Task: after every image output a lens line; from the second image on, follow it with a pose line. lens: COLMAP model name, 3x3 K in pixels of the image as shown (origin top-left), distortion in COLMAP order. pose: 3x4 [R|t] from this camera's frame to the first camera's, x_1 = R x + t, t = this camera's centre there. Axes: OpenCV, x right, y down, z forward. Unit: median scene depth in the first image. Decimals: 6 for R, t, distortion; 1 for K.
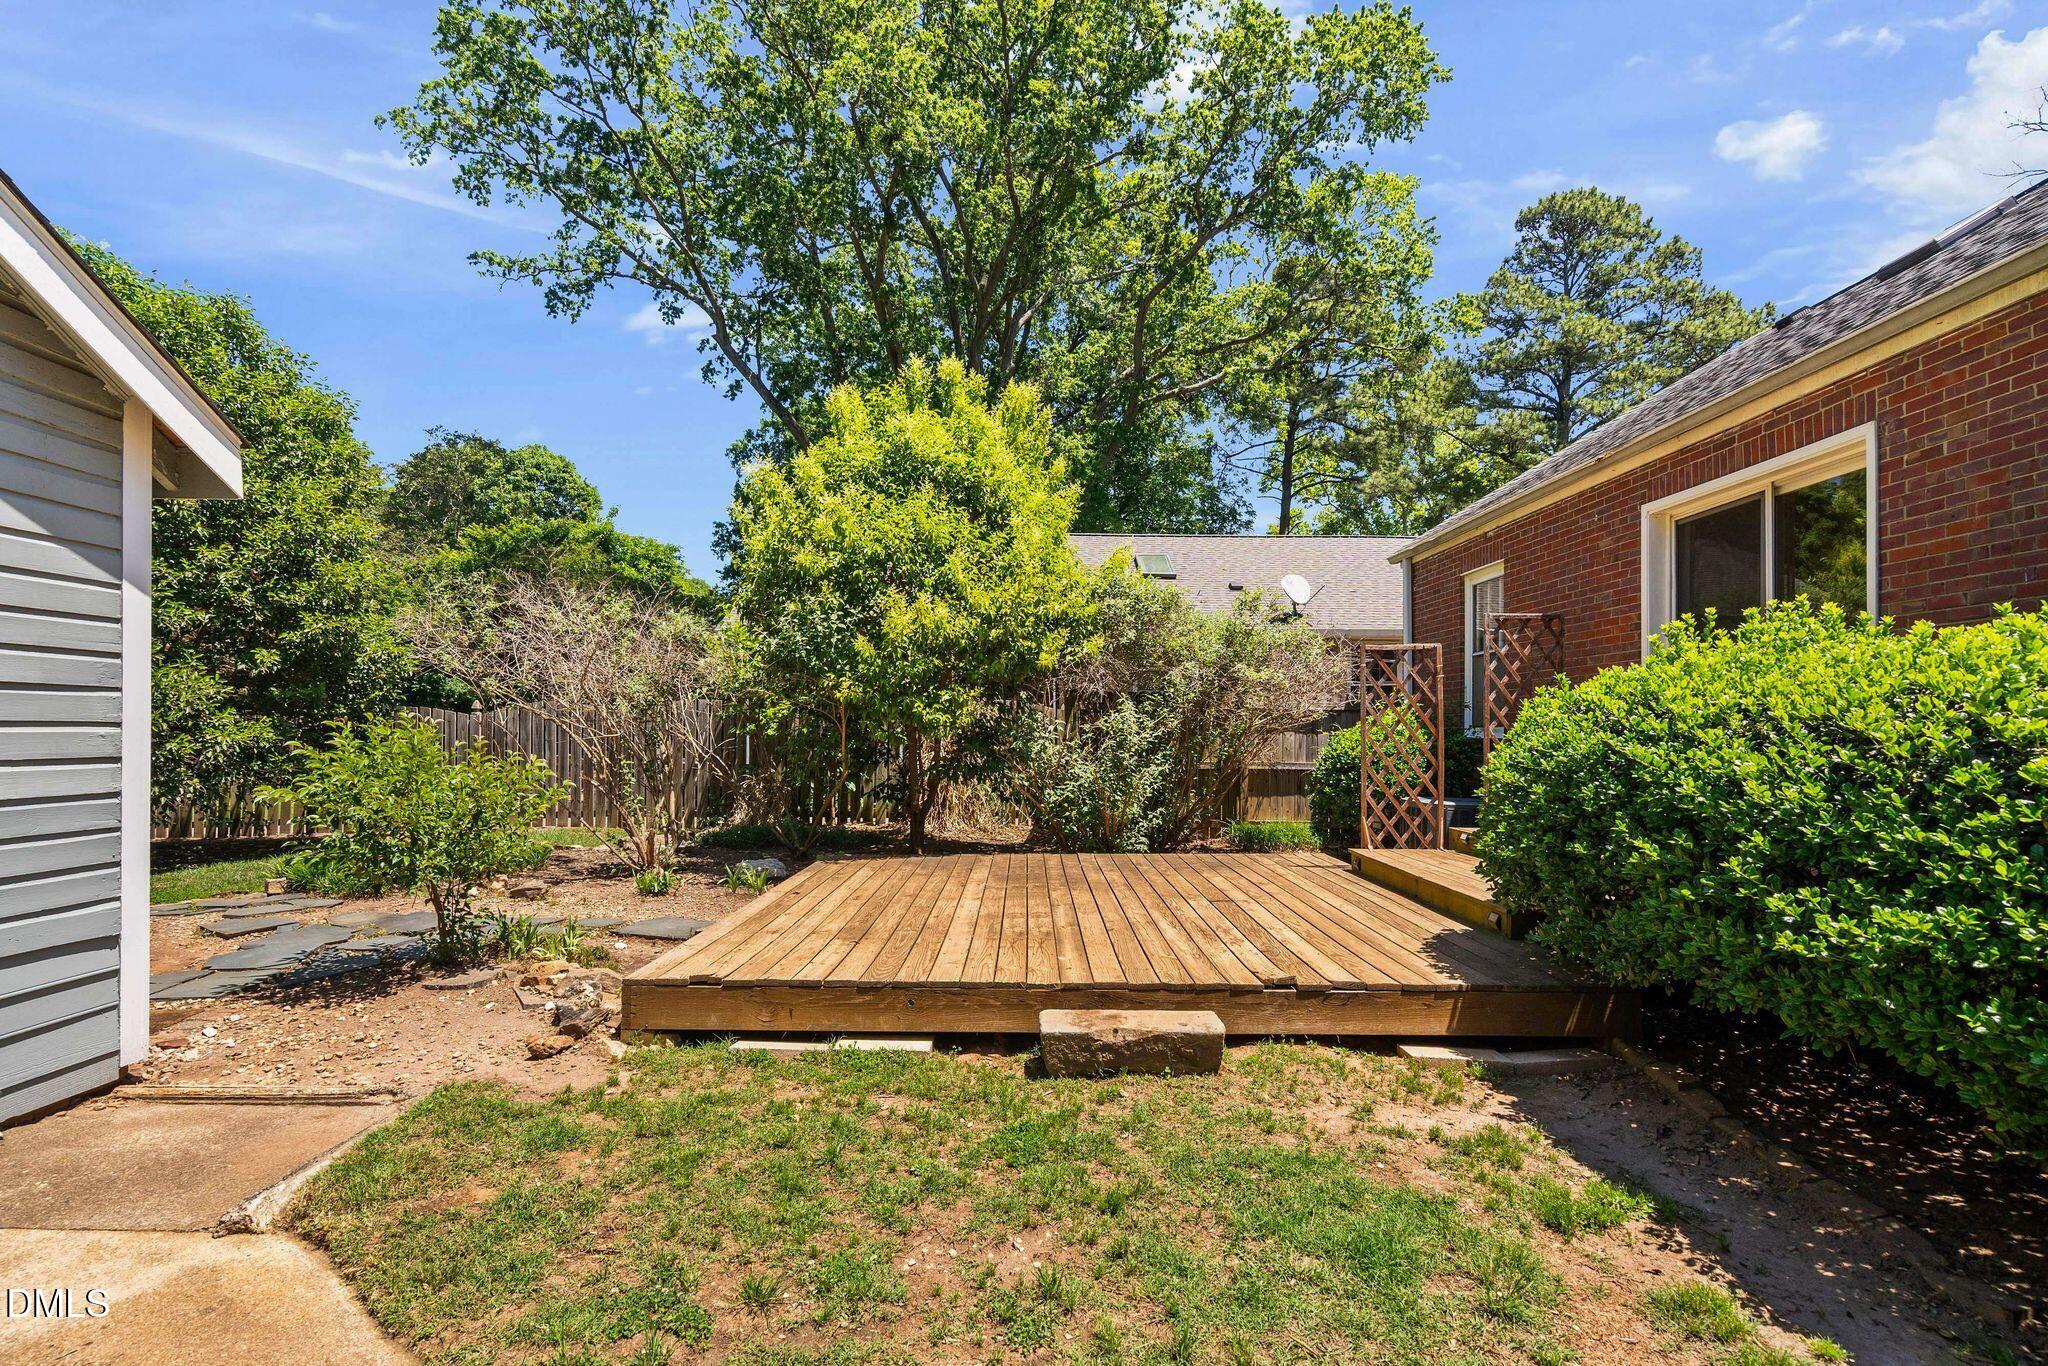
lens RADIAL K [[963.8, 0, 1016.0], [0, 963.8, 728.5], [0, 0, 1]] dist [0.000735, 0.000974]
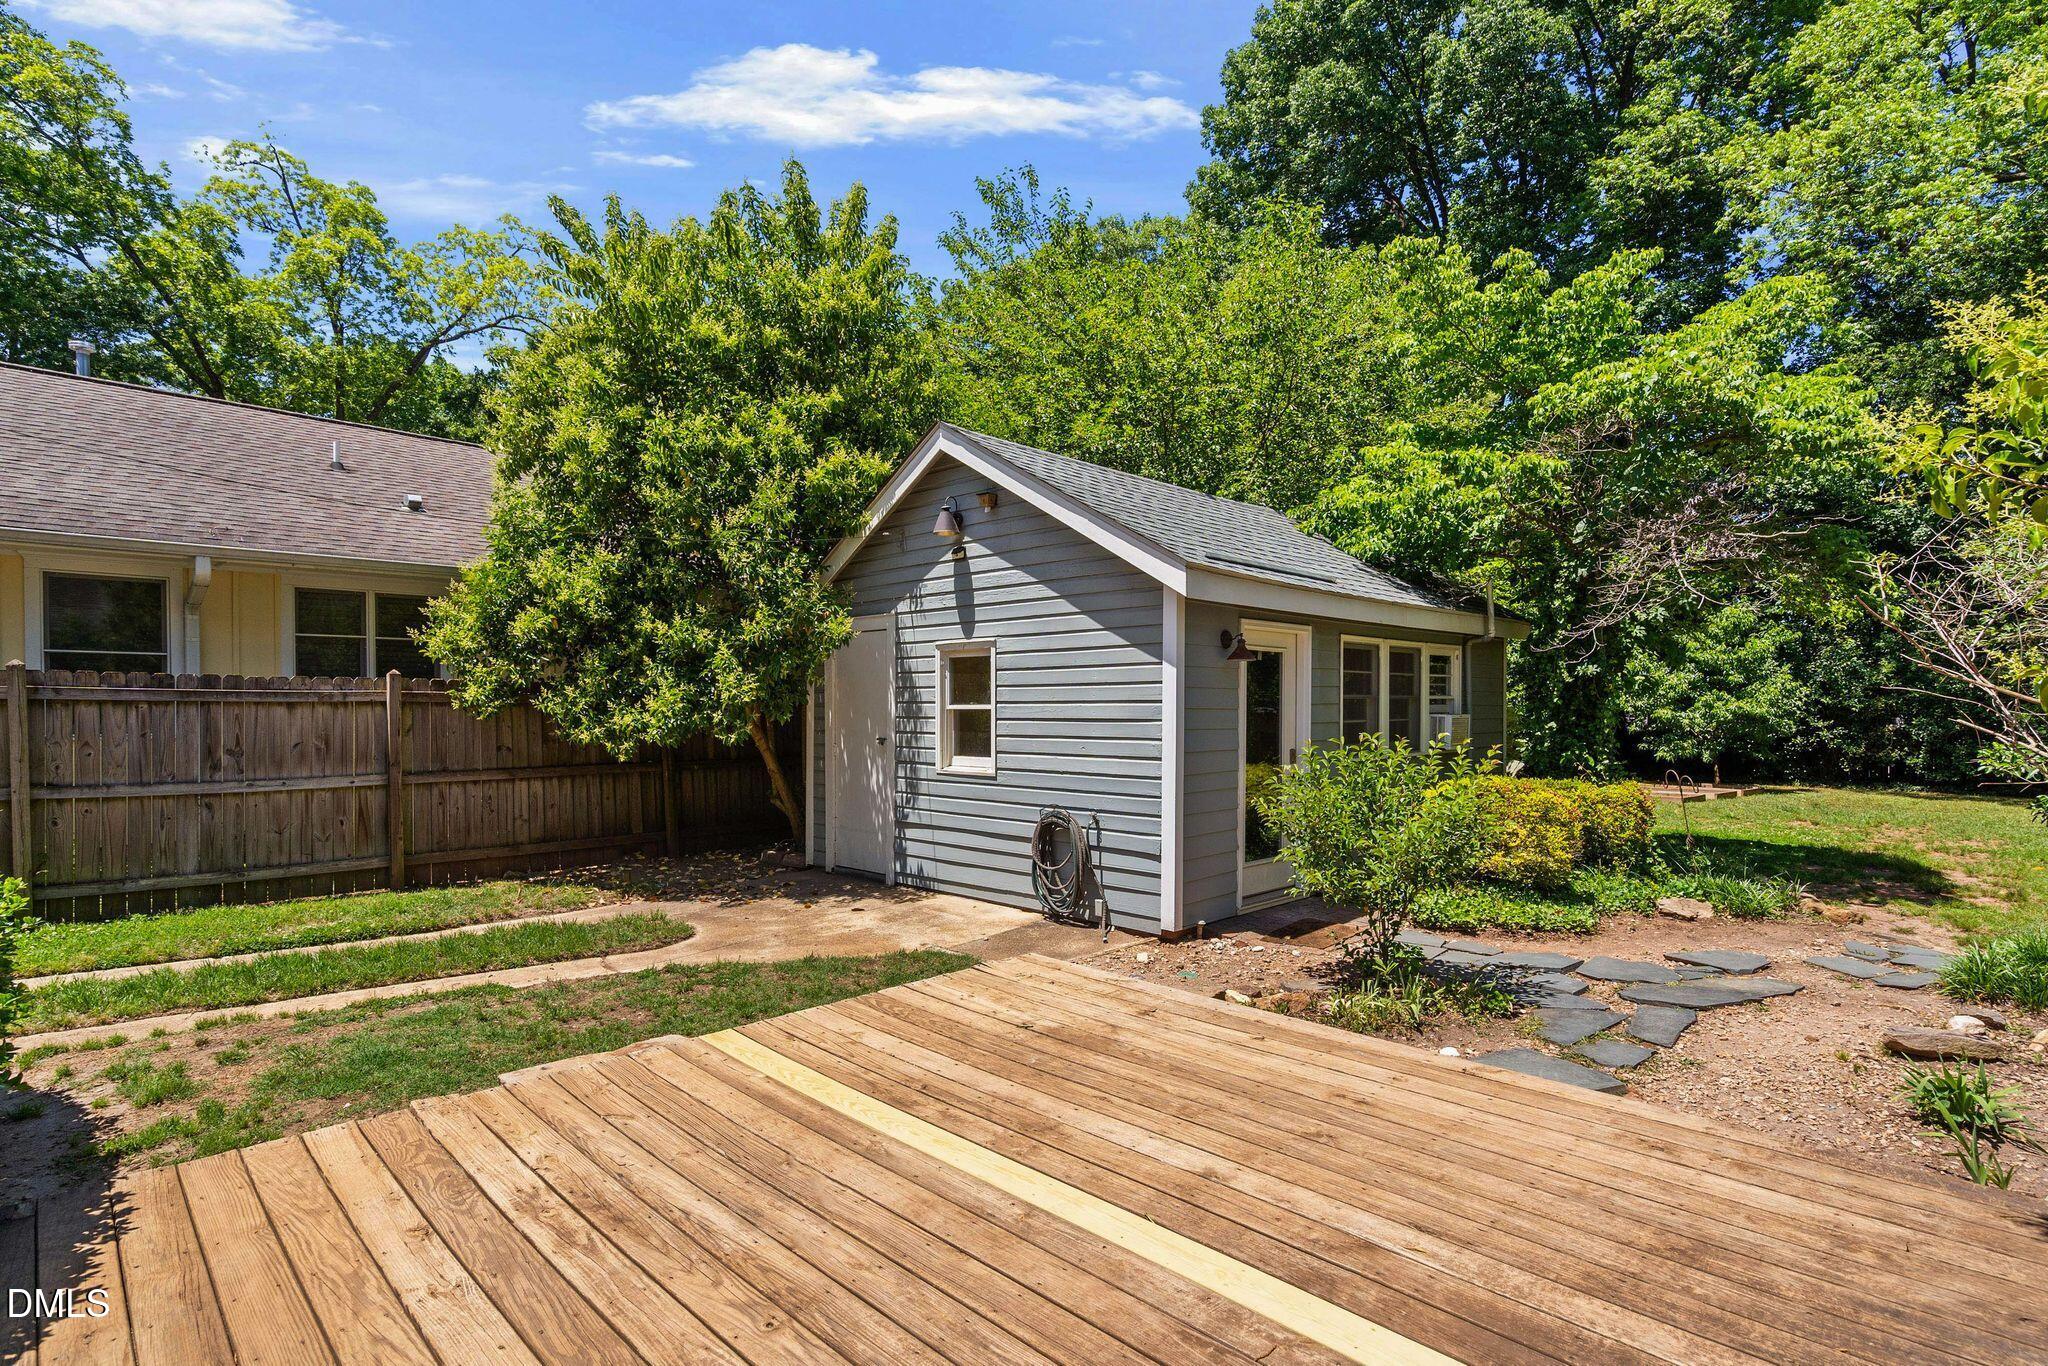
lens RADIAL K [[1009.7, 0, 1024.9], [0, 1009.7, 726.0], [0, 0, 1]] dist [0.020527, 0.000308]
pose [[-0.697481, 0.012837, -0.716489, 0.445688], [0.003466, 0.999888, 0.014541, -0.043911], [0.716595, 0.007659, -0.697447, 1.614181]]
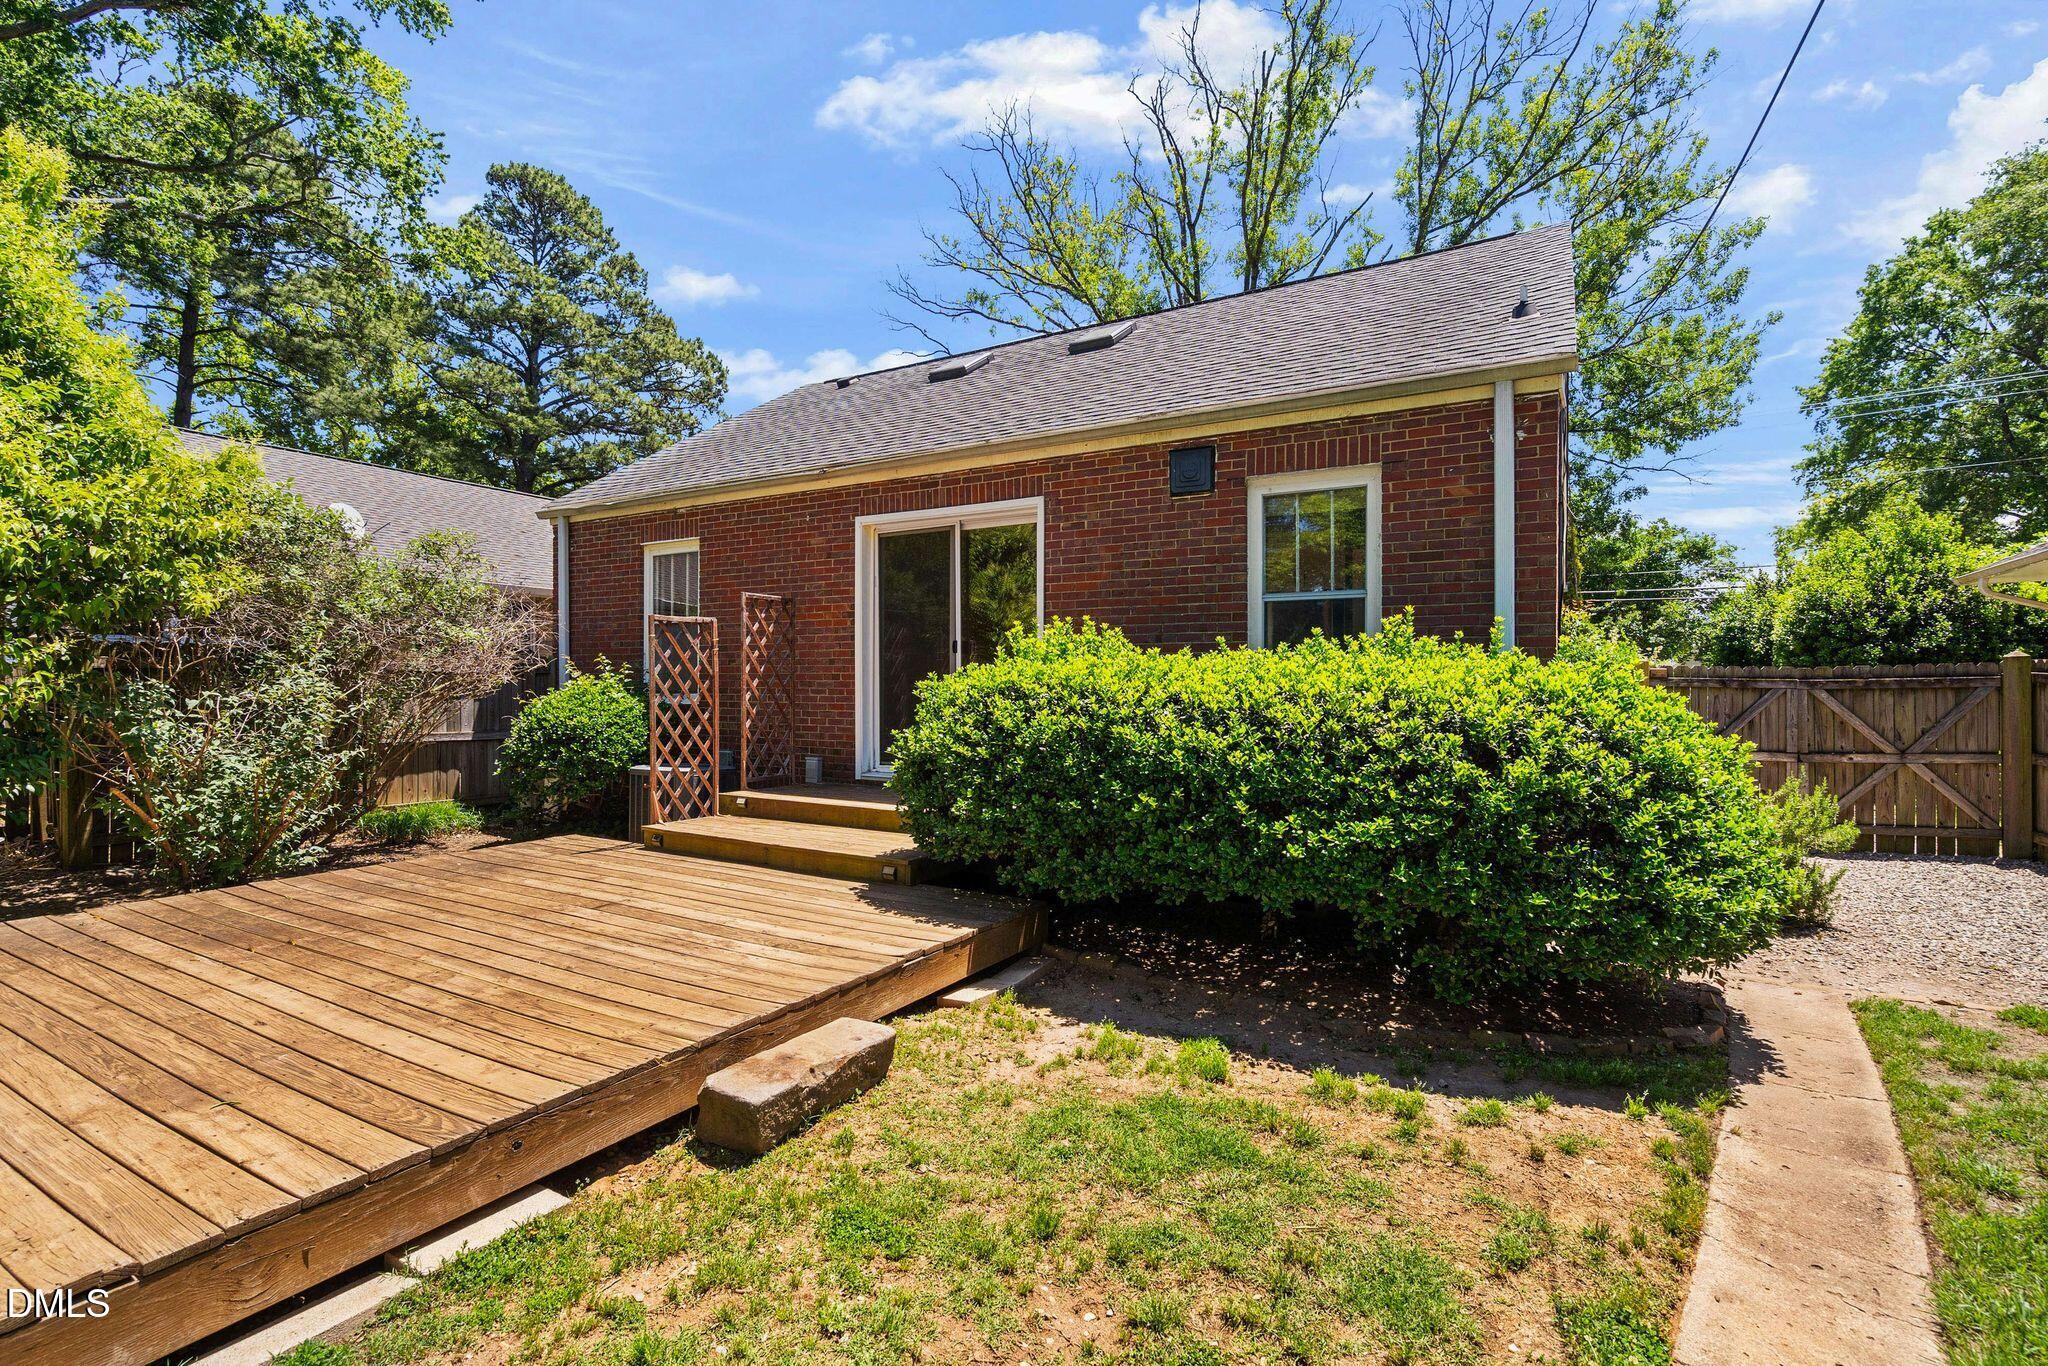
lens RADIAL K [[938.1, 0, 1020.9], [0, 938.1, 688.9], [0, 0, 1]] dist [-0.003080, 0.001508]
pose [[0.496409, -0.004985, 0.868075, -0.420477], [-0.004738, 0.999953, 0.008452, -0.033061], [-0.868076, -0.008309, 0.496362, 0.319830]]
